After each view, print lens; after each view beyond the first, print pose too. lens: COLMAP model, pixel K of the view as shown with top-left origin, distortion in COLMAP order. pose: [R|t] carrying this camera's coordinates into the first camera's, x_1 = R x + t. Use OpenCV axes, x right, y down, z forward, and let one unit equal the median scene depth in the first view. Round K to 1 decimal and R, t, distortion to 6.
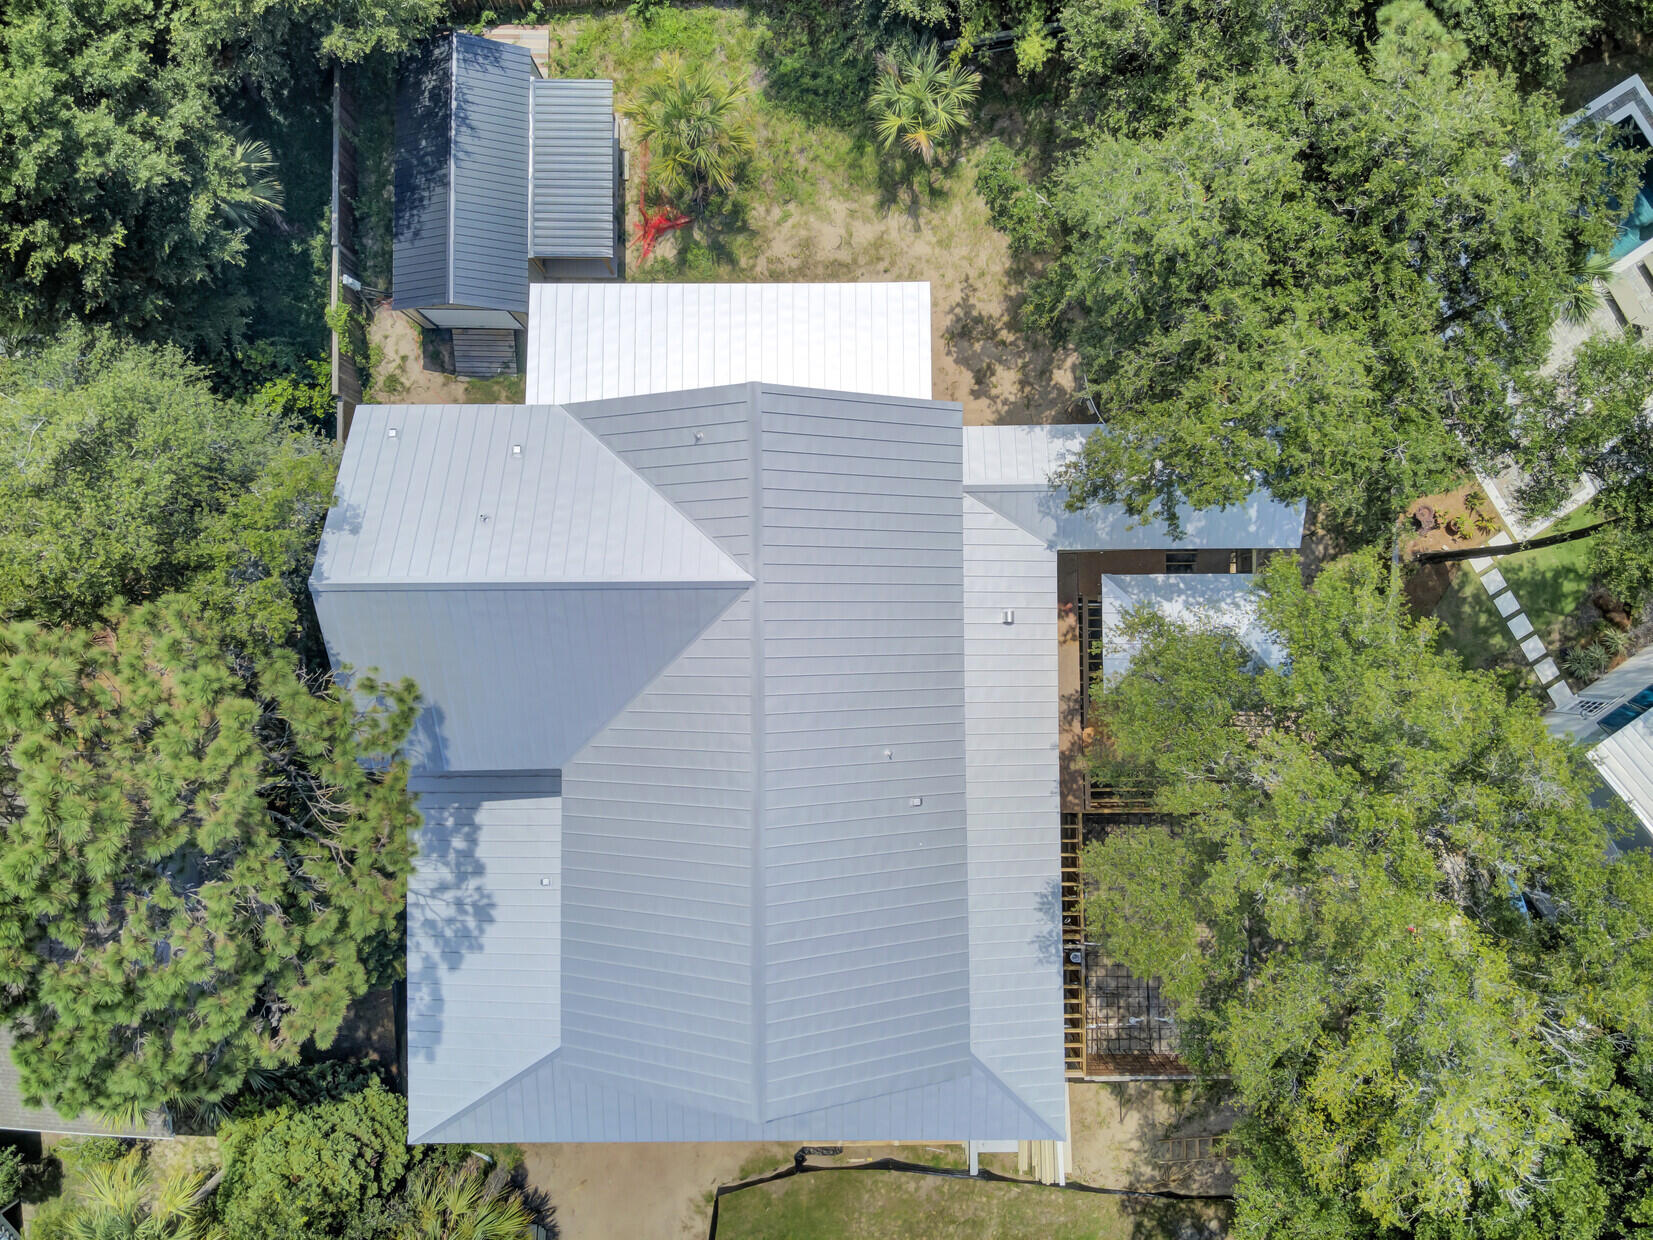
lens RADIAL K [[1189.2, 0, 824.5], [0, 1189.2, 629.2], [0, 0, 1]] dist [0.090066, -0.173420]
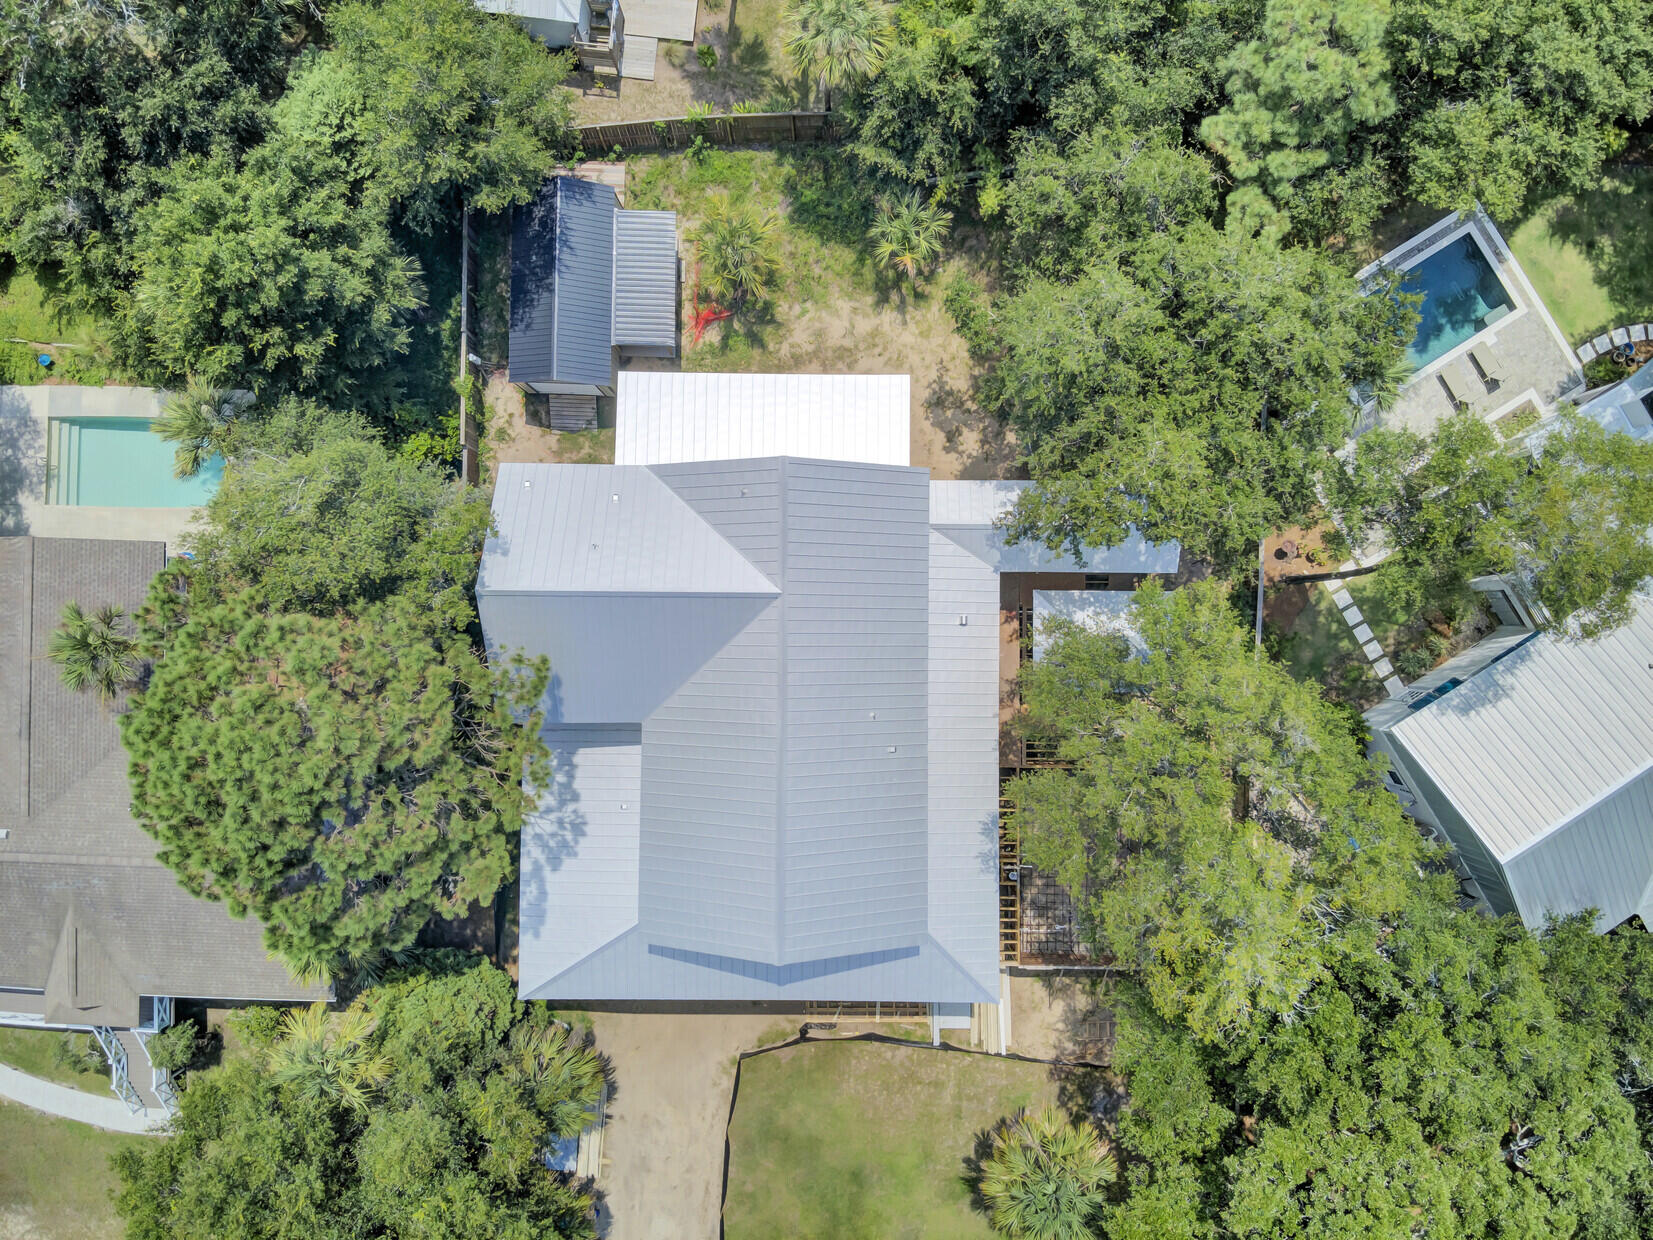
lens RADIAL K [[1189.2, 0, 824.5], [0, 1189.2, 629.2], [0, 0, 1]] dist [0.090066, -0.173420]
pose [[0.999876, 0.015646, -0.001525, -0.002898], [-0.015644, 0.999877, 0.000938, 0.001223], [0.001539, -0.000914, 0.999998, -0.345007]]
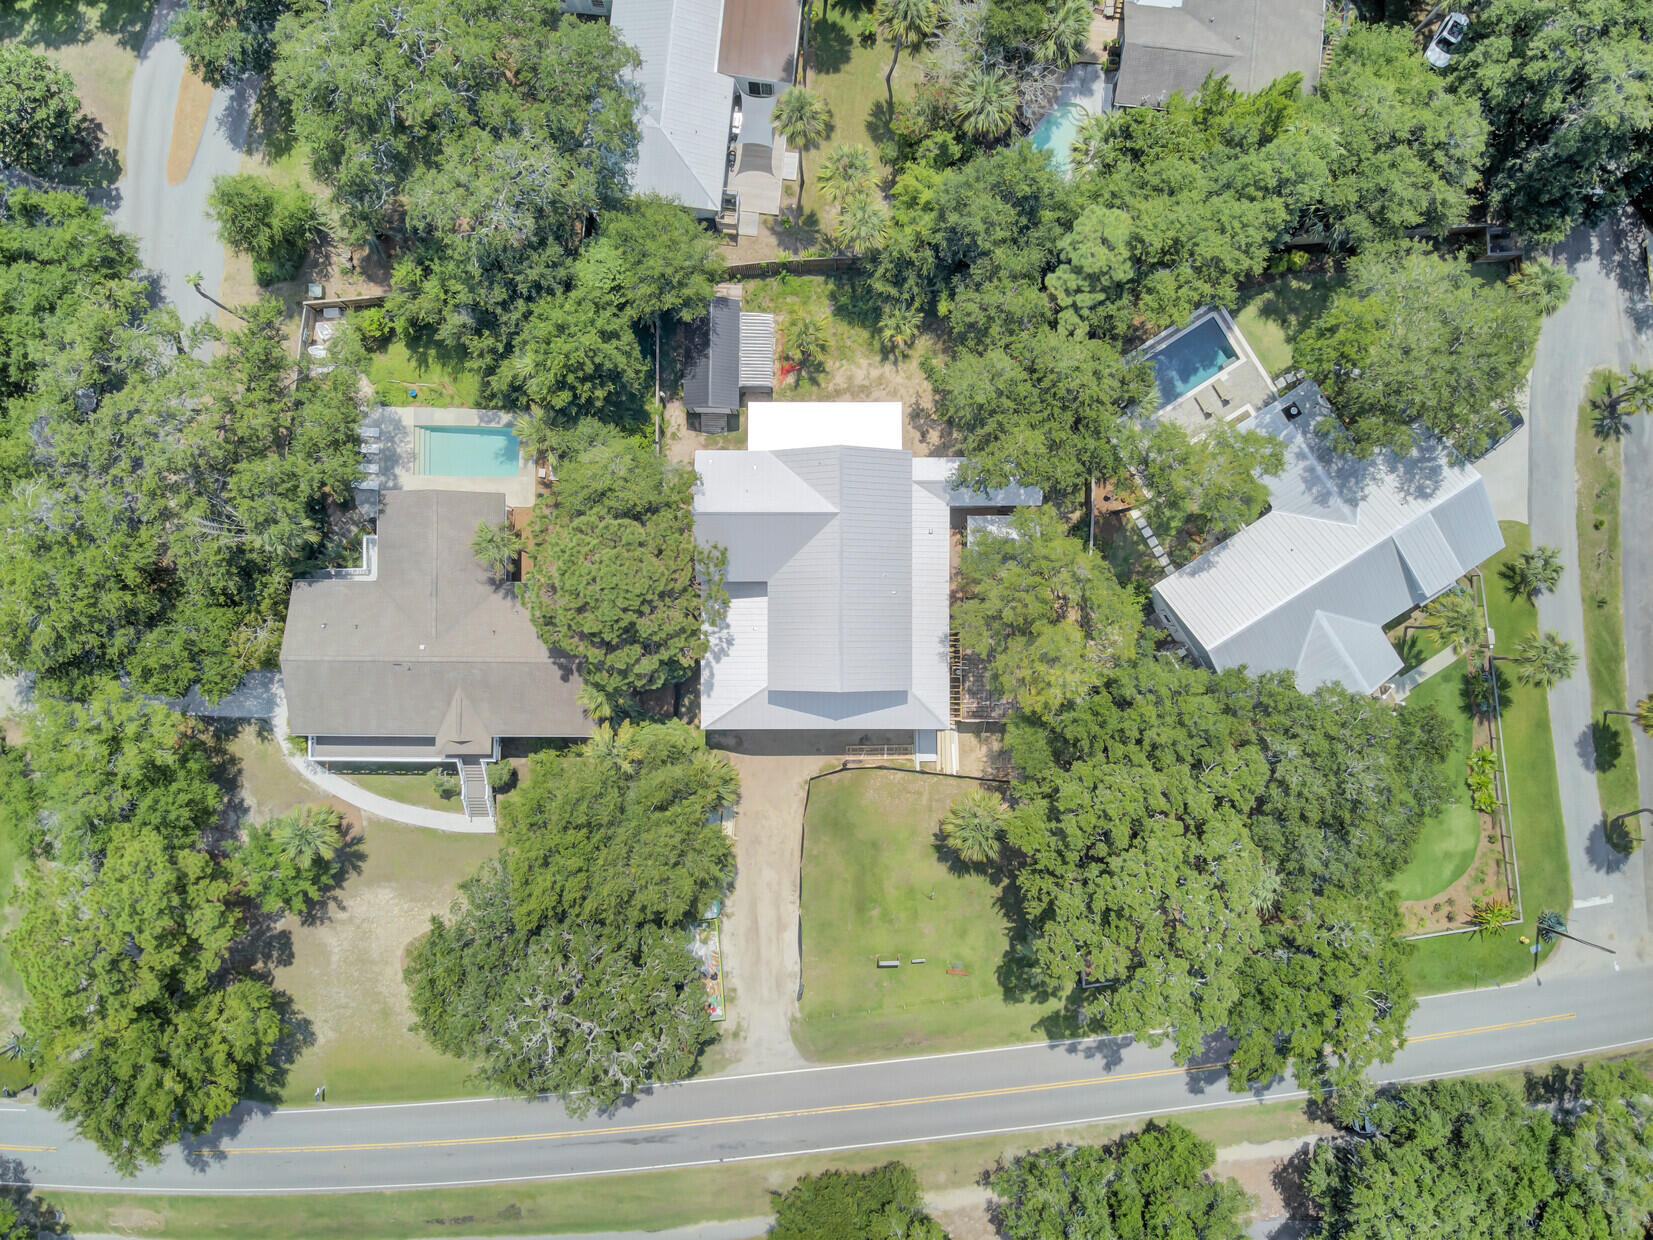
lens RADIAL K [[1176.4, 0, 819.1], [0, 1176.4, 626.0], [0, 0, 1]] dist [0.105826, -0.000695]
pose [[0.999933, 0.006650, 0.009497, -0.106397], [-0.006674, 0.999975, 0.002485, 0.182916], [-0.009480, -0.002548, 0.999952, -1.492314]]
